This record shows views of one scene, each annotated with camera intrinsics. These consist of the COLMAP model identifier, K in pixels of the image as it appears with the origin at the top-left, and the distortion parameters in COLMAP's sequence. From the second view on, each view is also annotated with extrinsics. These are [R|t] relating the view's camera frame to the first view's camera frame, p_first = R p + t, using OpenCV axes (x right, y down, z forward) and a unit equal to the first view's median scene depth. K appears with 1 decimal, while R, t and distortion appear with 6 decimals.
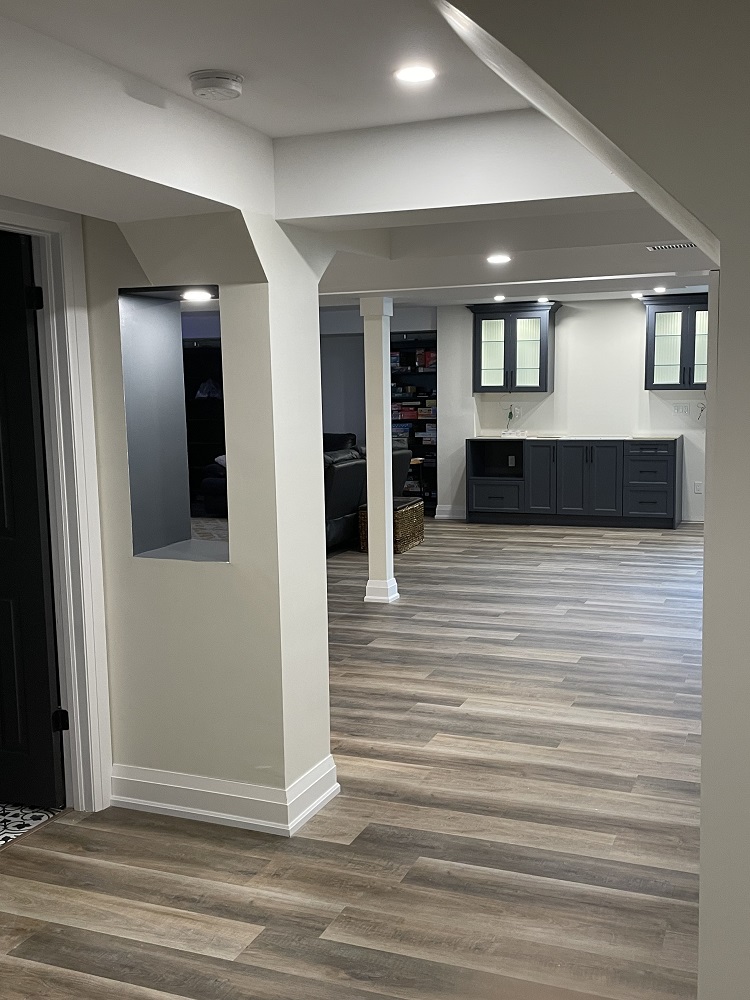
lens RADIAL K [[1026.2, 0, 372.4], [0, 1026.2, 493.6], [0, 0, 1]] dist [0.054784, 0.000000]
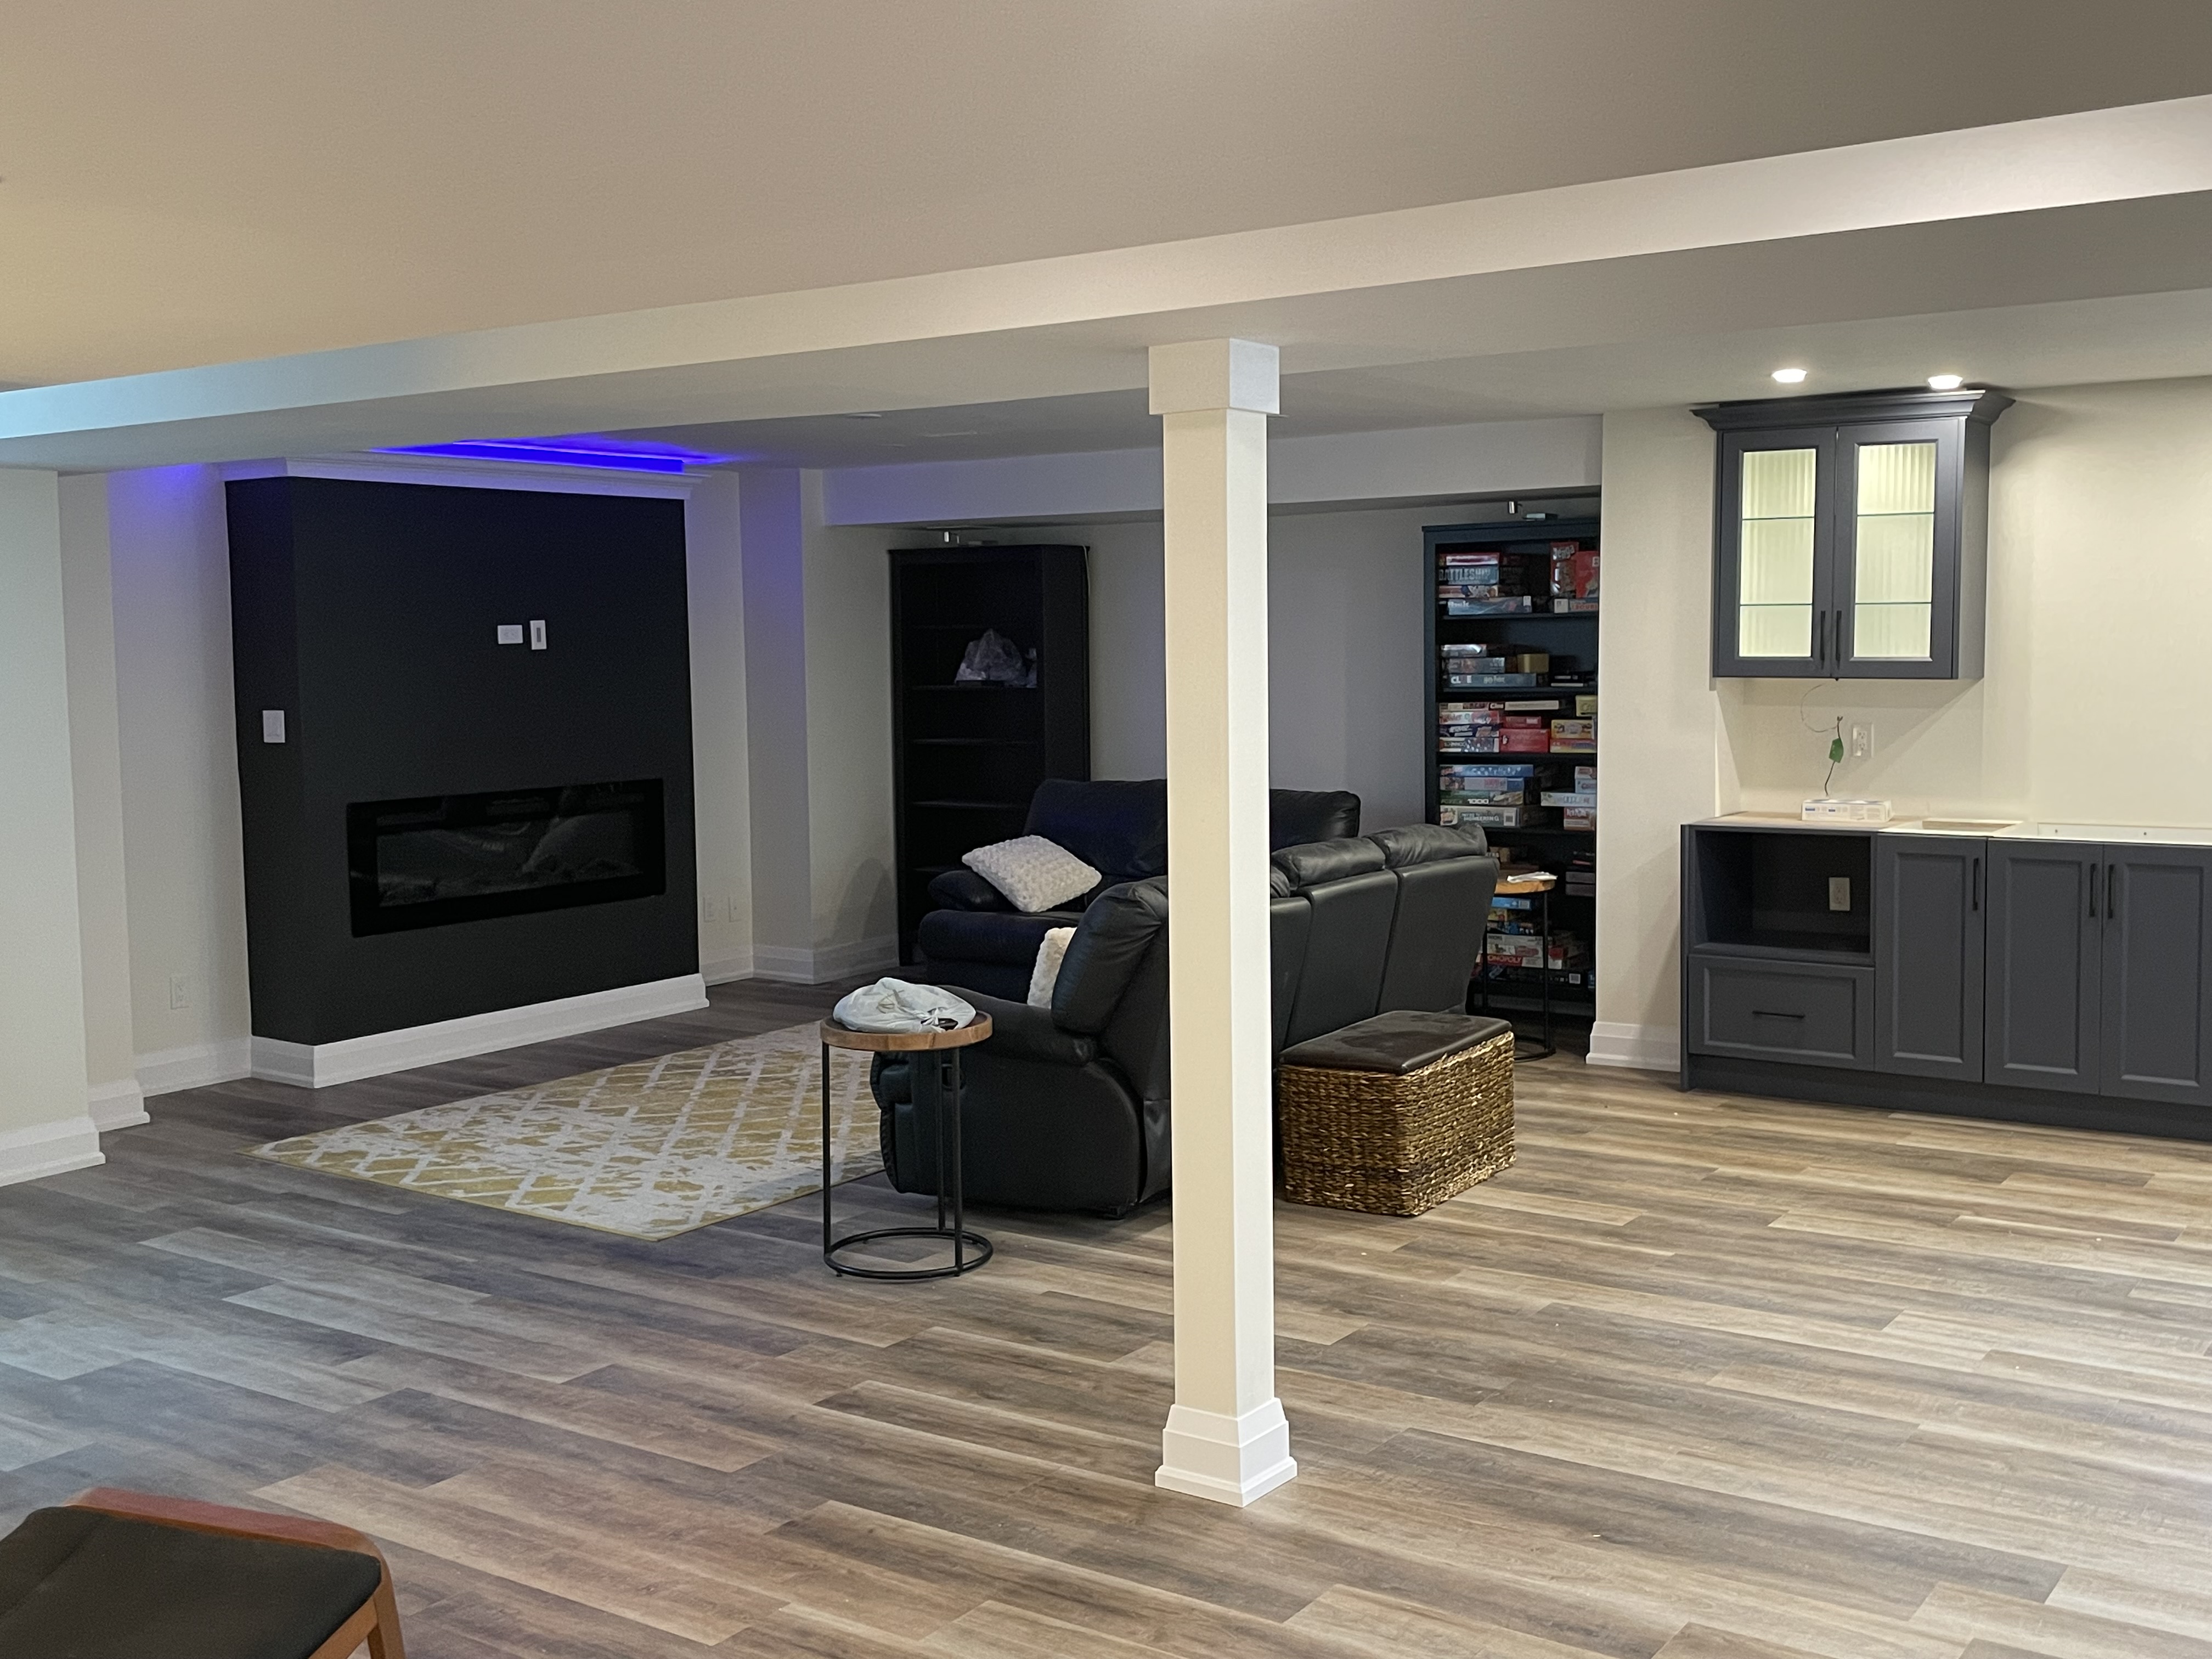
lens RADIAL K [[2270.0, 0, 1077.3], [0, 2270.0, 785.6], [0, 0, 1]] dist [0.054784, 0.000000]
pose [[0.974999, 0.018399, -0.221448, 0.068916], [-0.026720, 0.999043, -0.034636, -0.037970], [0.220599, 0.039687, 0.974557, 0.289208]]
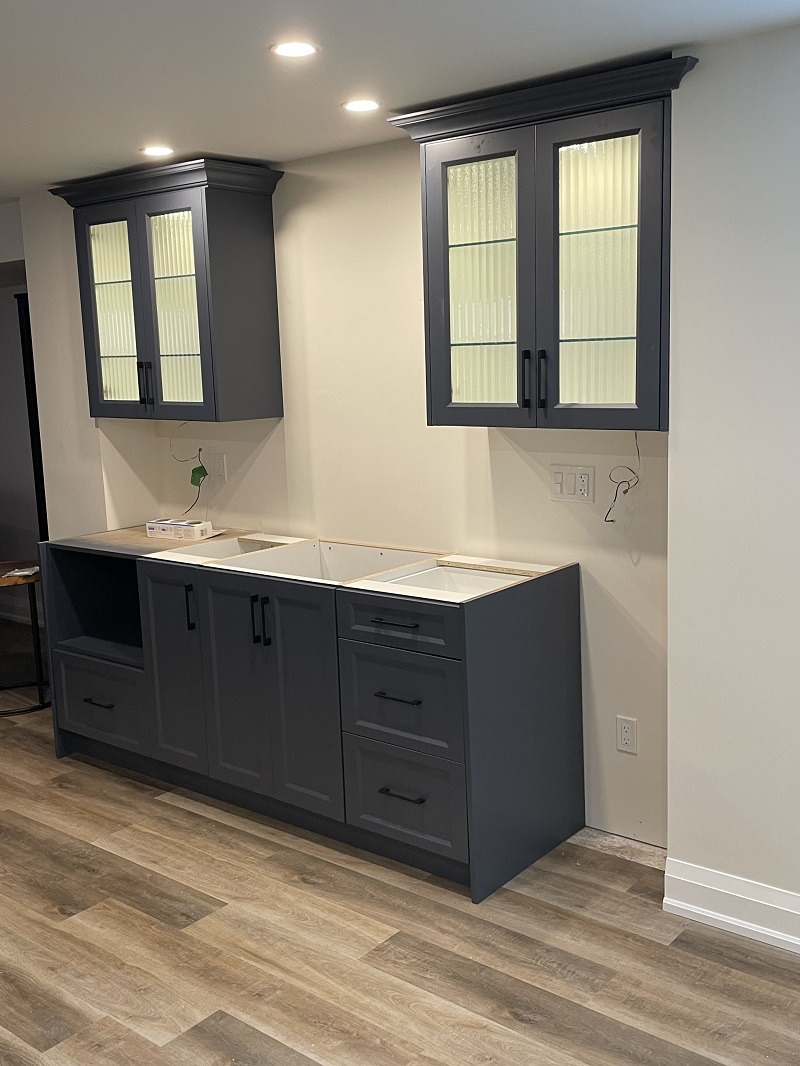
lens RADIAL K [[1094.0, 0, 397.9], [0, 1094.0, 516.2], [0, 0, 1]] dist [0.054784, 0.000000]
pose [[0.955956, 0.028556, -0.292118, 0.359425], [-0.014392, 0.998619, 0.050522, -0.090928], [0.293158, -0.044093, 0.955047, 0.692773]]
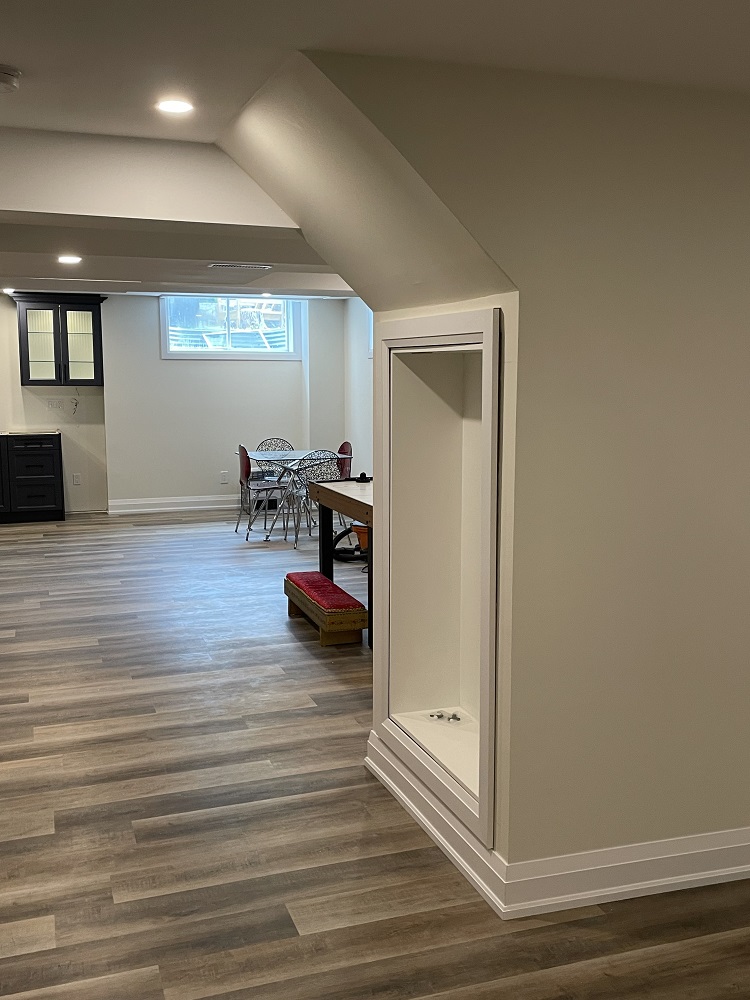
lens RADIAL K [[1026.2, 0, 385.4], [0, 1026.2, 506.6], [0, 0, 1]] dist [0.054784, 0.000000]
pose [[0.753862, -0.076816, 0.652527, -0.138966], [0.065908, 0.996974, 0.041221, -0.000722], [-0.653719, 0.011932, 0.756644, 0.002438]]
